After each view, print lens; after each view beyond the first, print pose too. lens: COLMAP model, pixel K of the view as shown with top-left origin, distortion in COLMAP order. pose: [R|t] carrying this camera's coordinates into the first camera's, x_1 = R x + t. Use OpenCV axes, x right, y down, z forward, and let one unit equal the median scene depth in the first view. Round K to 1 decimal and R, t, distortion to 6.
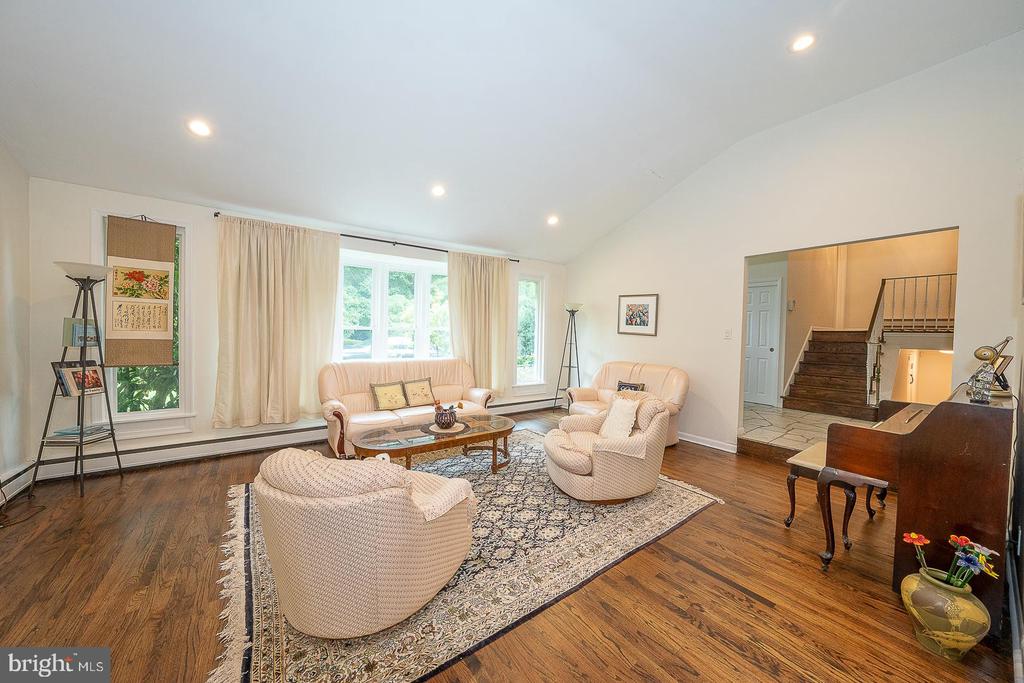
lens RADIAL K [[353.9, 0, 512.8], [0, 353.9, 338.2], [0, 0, 1]] dist [-0.028917, 0.006821]
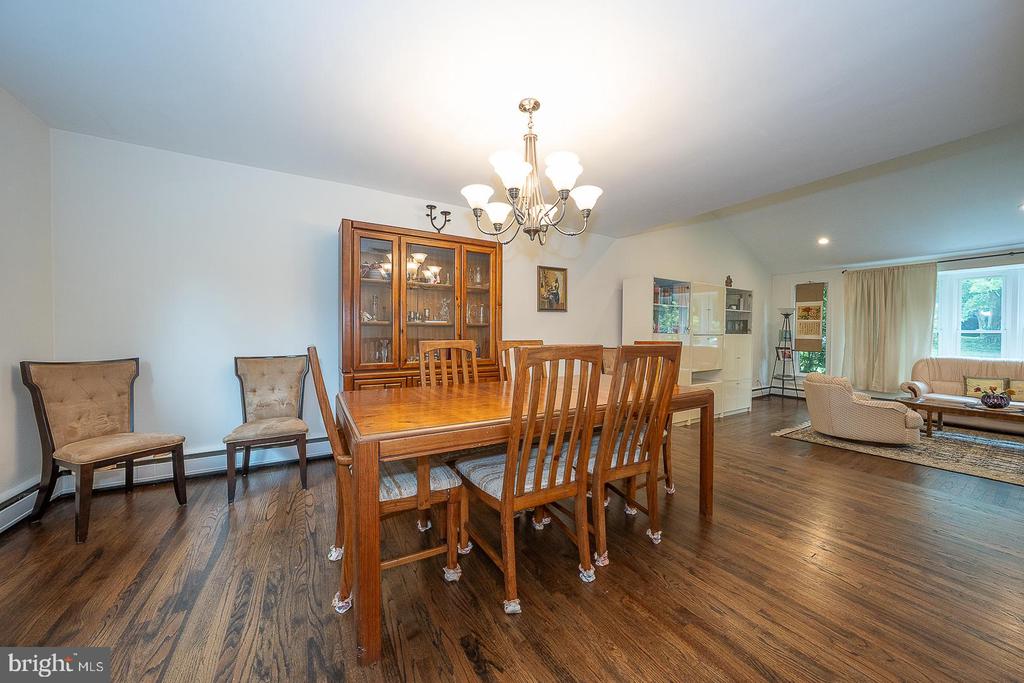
lens RADIAL K [[353.9, 0, 512.8], [0, 353.9, 338.2], [0, 0, 1]] dist [-0.028917, 0.006821]
pose [[-0.085136, -0.006333, -0.996349, 1.228422], [-0.028077, 0.999598, -0.003954, 0.058572], [0.995974, 0.027638, -0.085279, -0.640215]]
